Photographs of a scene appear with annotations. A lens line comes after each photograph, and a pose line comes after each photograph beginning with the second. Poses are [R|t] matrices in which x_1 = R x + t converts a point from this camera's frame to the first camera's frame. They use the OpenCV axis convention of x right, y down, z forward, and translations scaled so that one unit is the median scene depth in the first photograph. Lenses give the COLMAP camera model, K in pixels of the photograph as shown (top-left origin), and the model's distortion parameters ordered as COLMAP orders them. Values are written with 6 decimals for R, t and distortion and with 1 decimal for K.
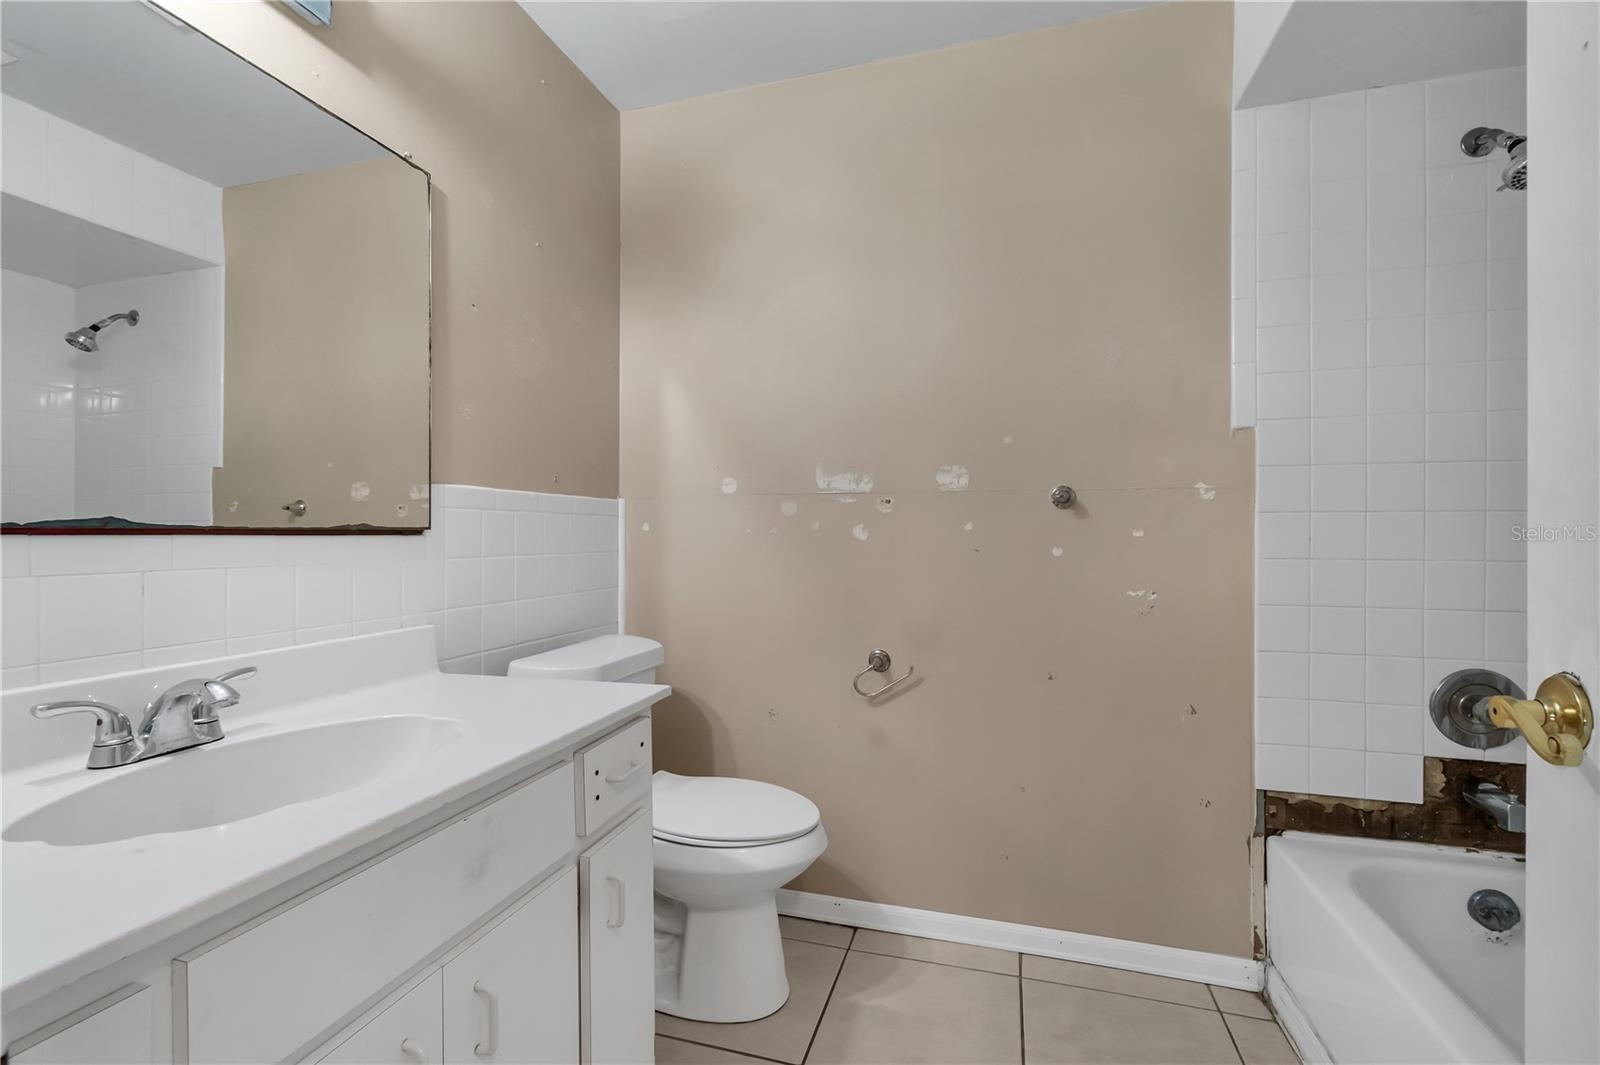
lens RADIAL K [[698.3, 0, 794.4], [0, 698.3, 539.9], [0, 0, 1]] dist [-0.002573, 0.000103]
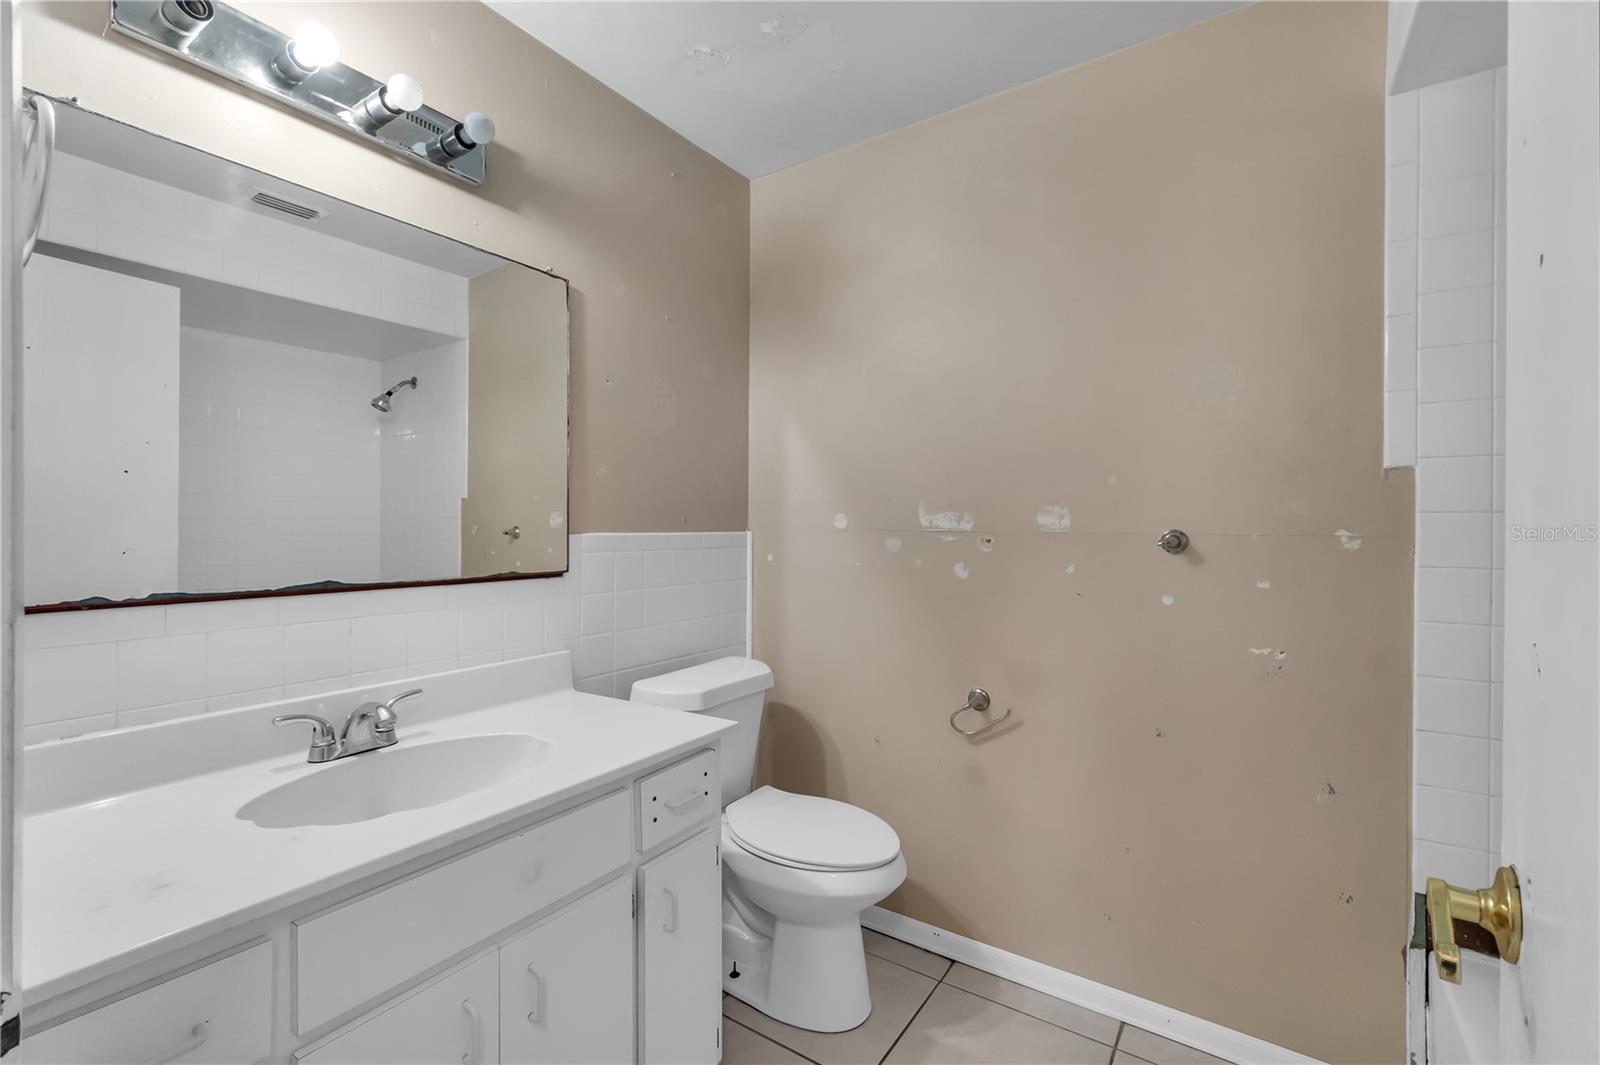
lens RADIAL K [[690.7, 0, 794.6], [0, 690.7, 531.4], [0, 0, 1]] dist [-0.001101, 0.000523]
pose [[0.954170, 0.005343, -0.299217, 0.190673], [-0.004676, 0.999985, 0.002945, -0.080903], [0.299228, -0.001411, 0.954180, -0.028495]]
